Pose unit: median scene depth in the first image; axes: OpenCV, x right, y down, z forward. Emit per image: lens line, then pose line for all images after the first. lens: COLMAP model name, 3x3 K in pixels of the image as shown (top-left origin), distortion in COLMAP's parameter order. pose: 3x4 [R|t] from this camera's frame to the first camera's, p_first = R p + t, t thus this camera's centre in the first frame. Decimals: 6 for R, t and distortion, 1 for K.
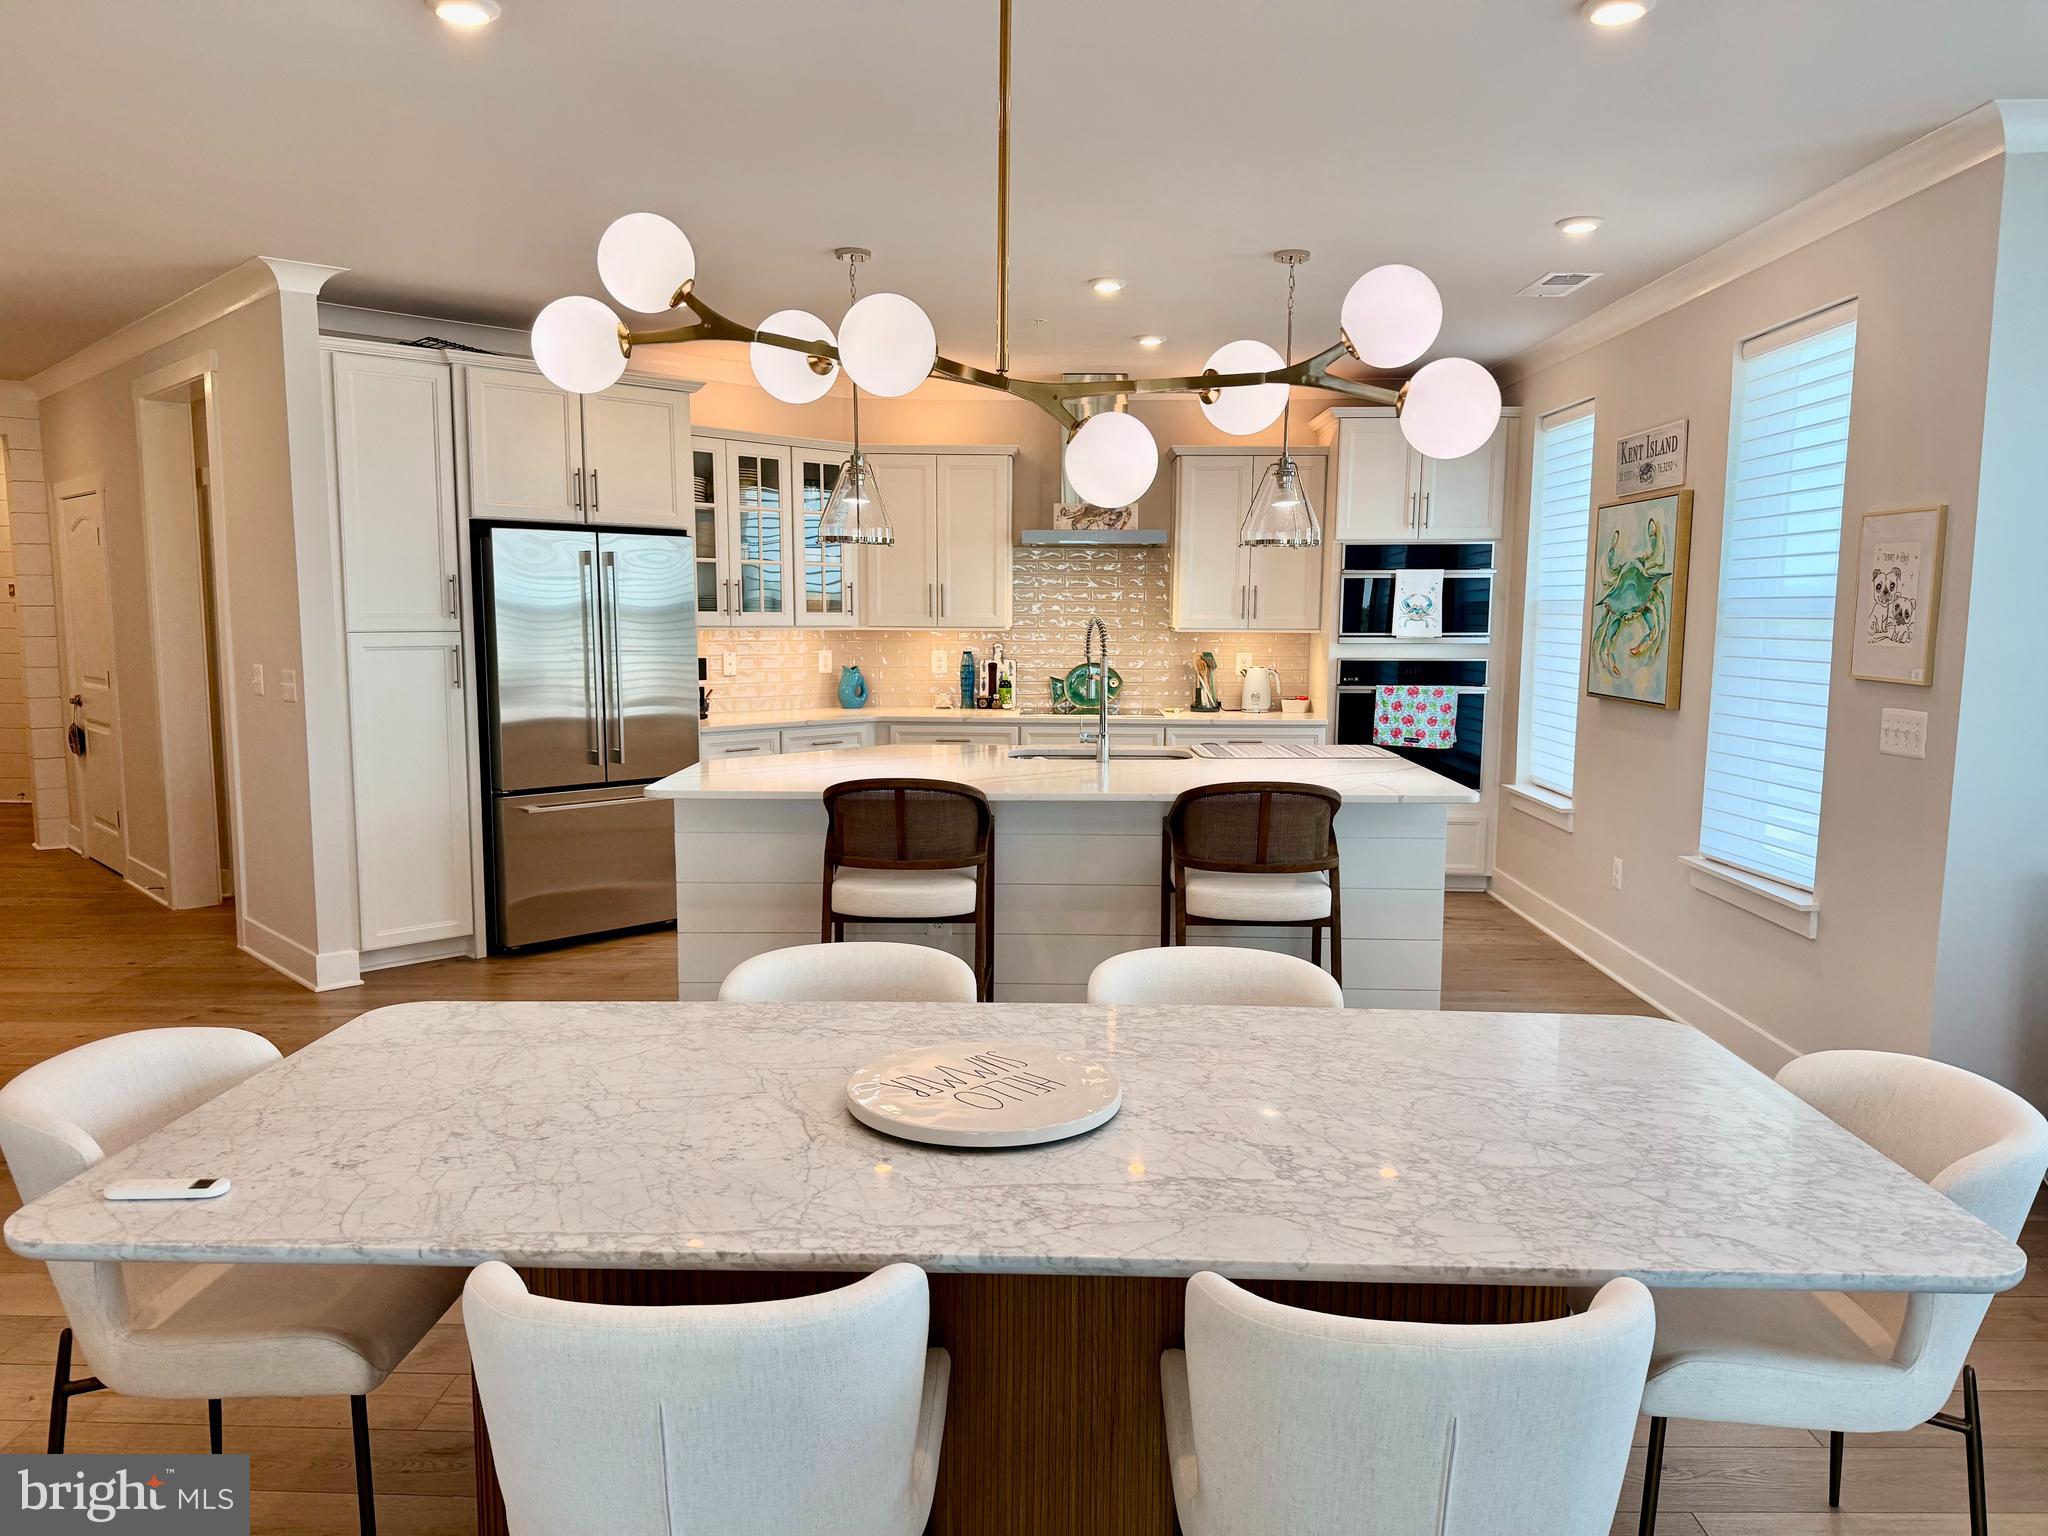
lens RADIAL K [[1427.9, 0, 1025.0], [0, 1427.9, 772.2], [0, 0, 1]] dist [0.033585, -0.052839]
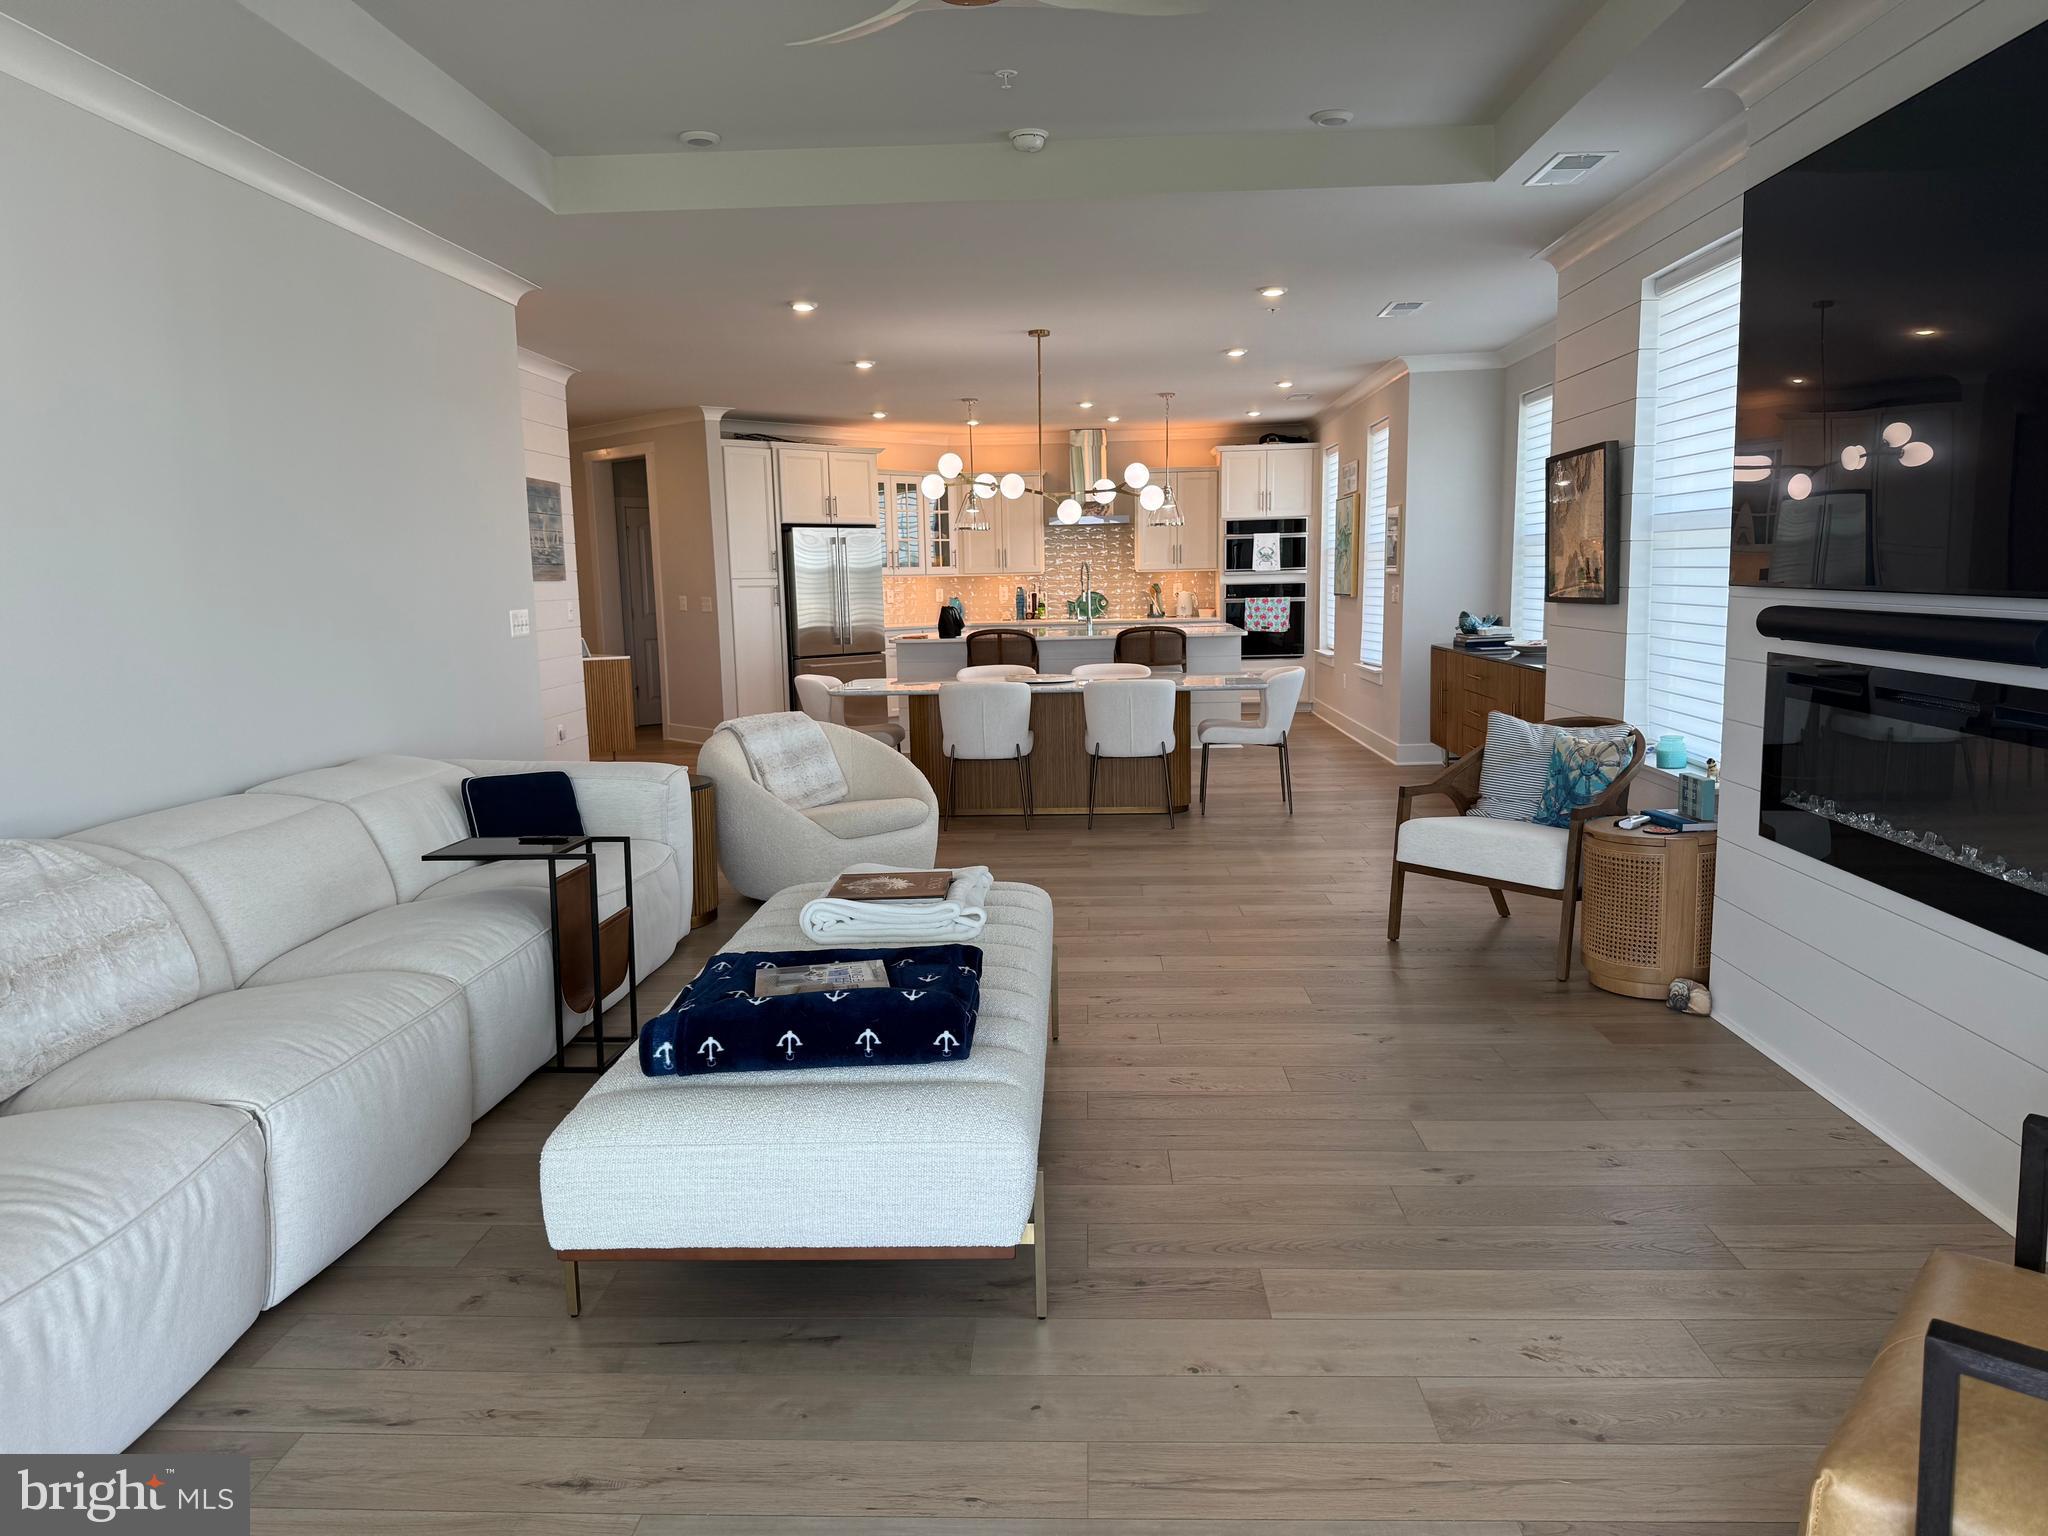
lens RADIAL K [[1427.9, 0, 1001.8], [0, 1427.9, 804.8], [0, 0, 1]] dist [0.033585, -0.052839]
pose [[0.998895, -0.021921, -0.041563, 0.006546], [0.023706, 0.998795, 0.042966, 0.144425], [0.040571, -0.043904, 0.998212, -1.042121]]
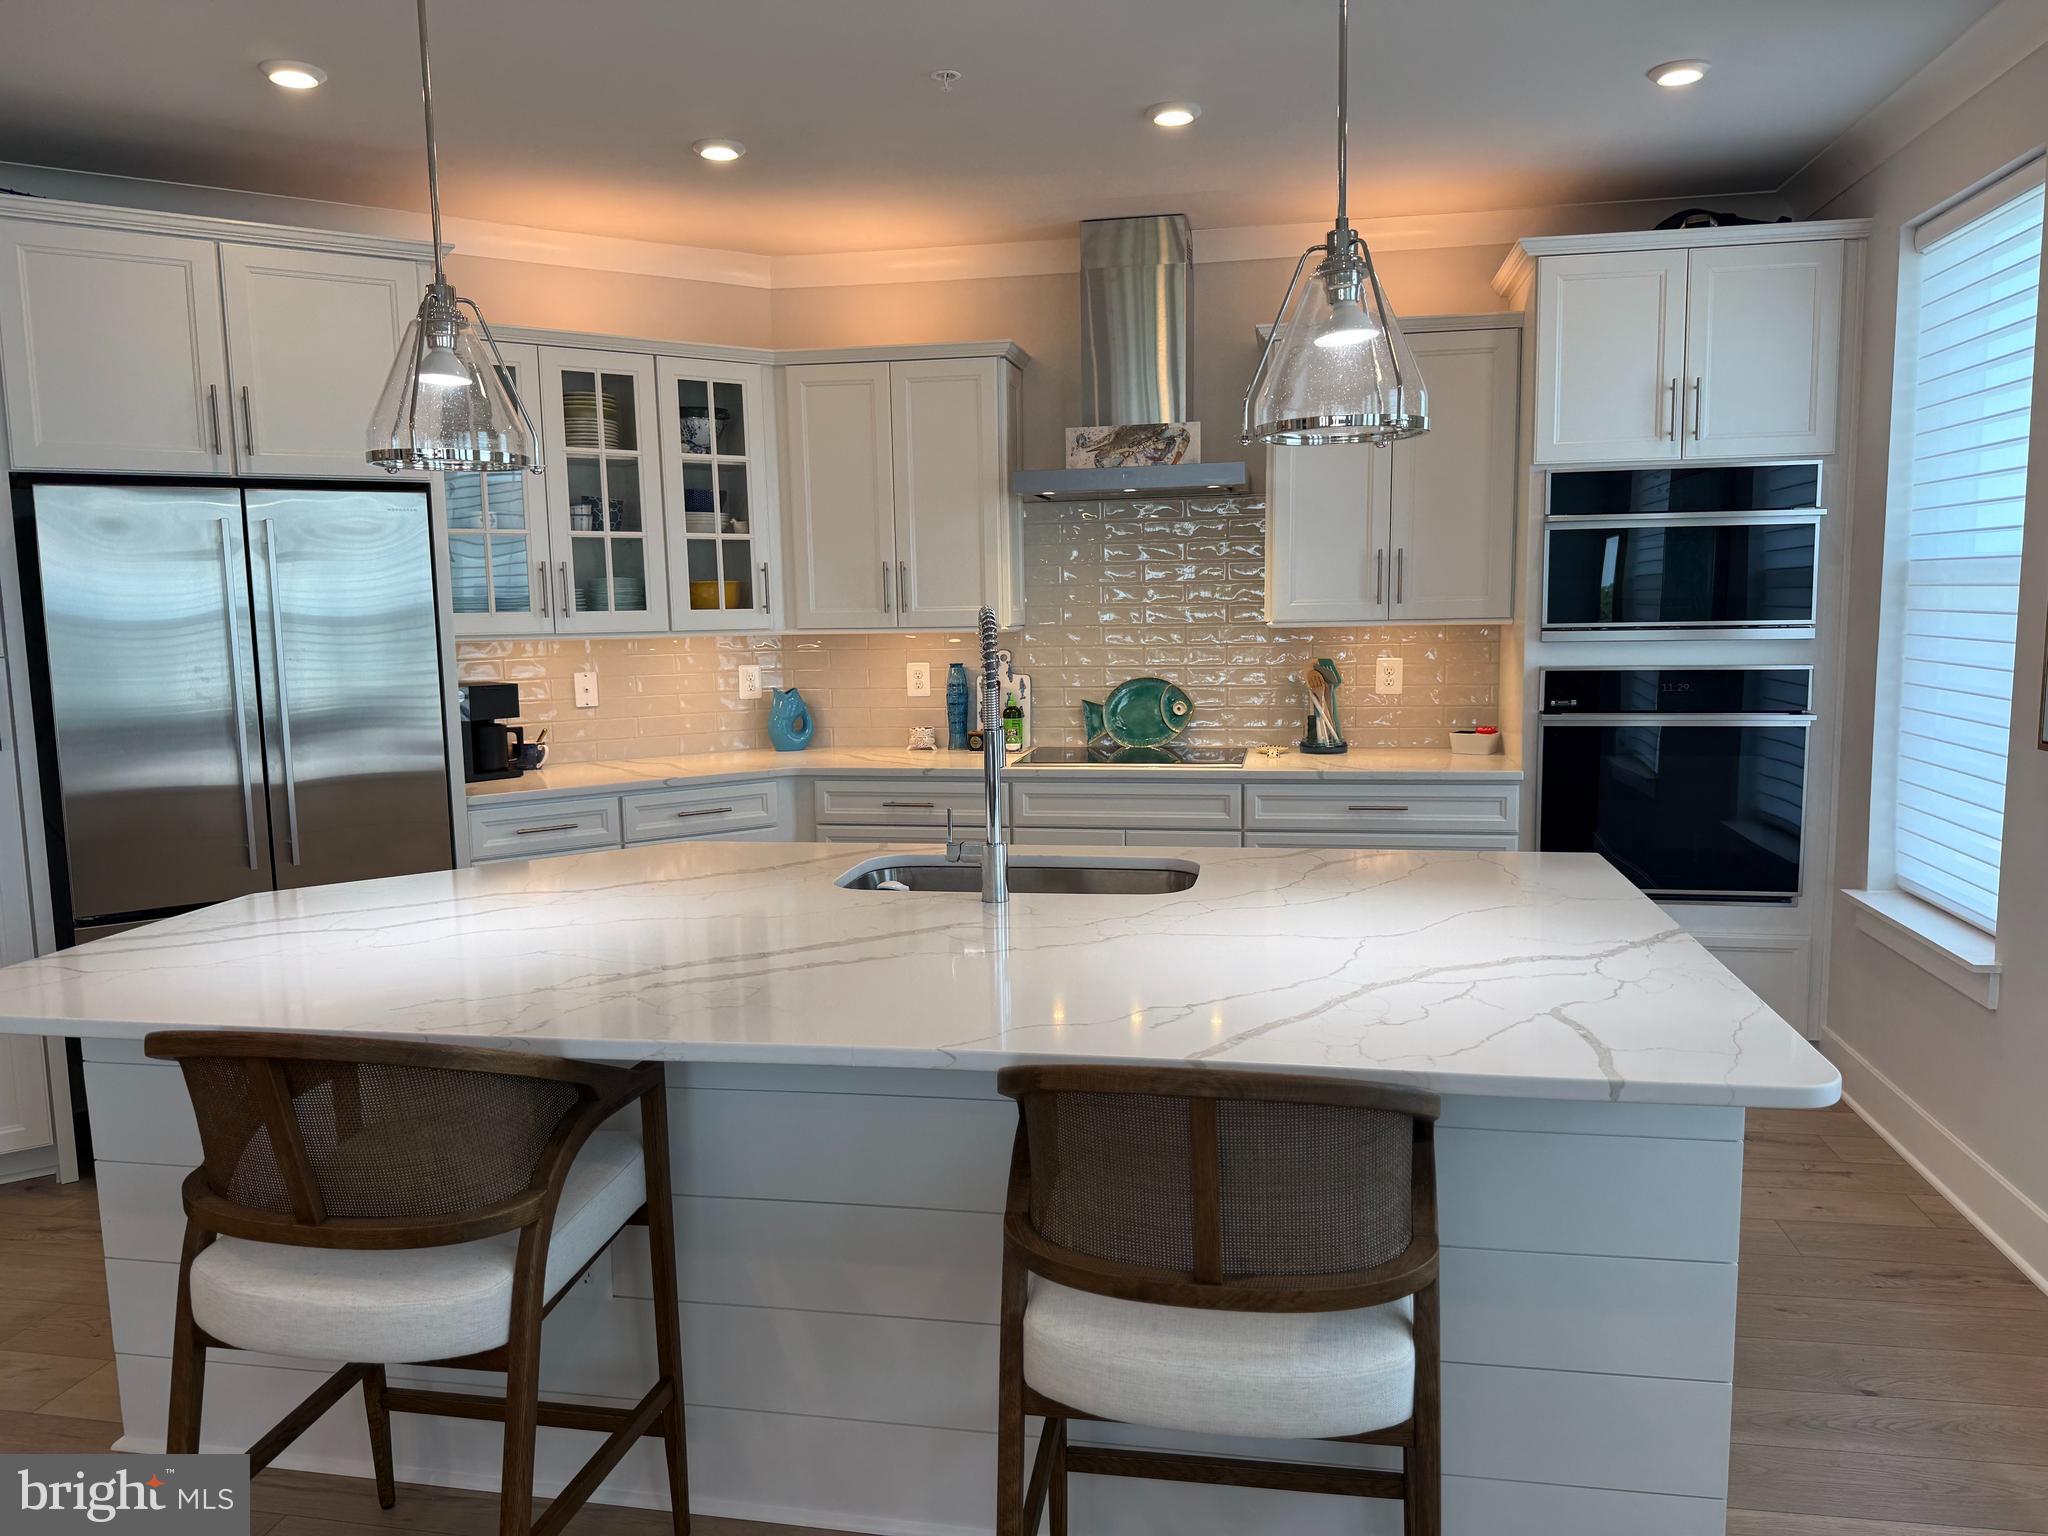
lens RADIAL K [[1427.9, 0, 1015.7], [0, 1427.9, 779.9], [0, 0, 1]] dist [0.033585, -0.052839]
pose [[0.985263, -0.002185, -0.171034, 0.133025], [0.004327, 0.999917, 0.012152, -0.051330], [0.170993, -0.012713, 0.985190, 0.468912]]
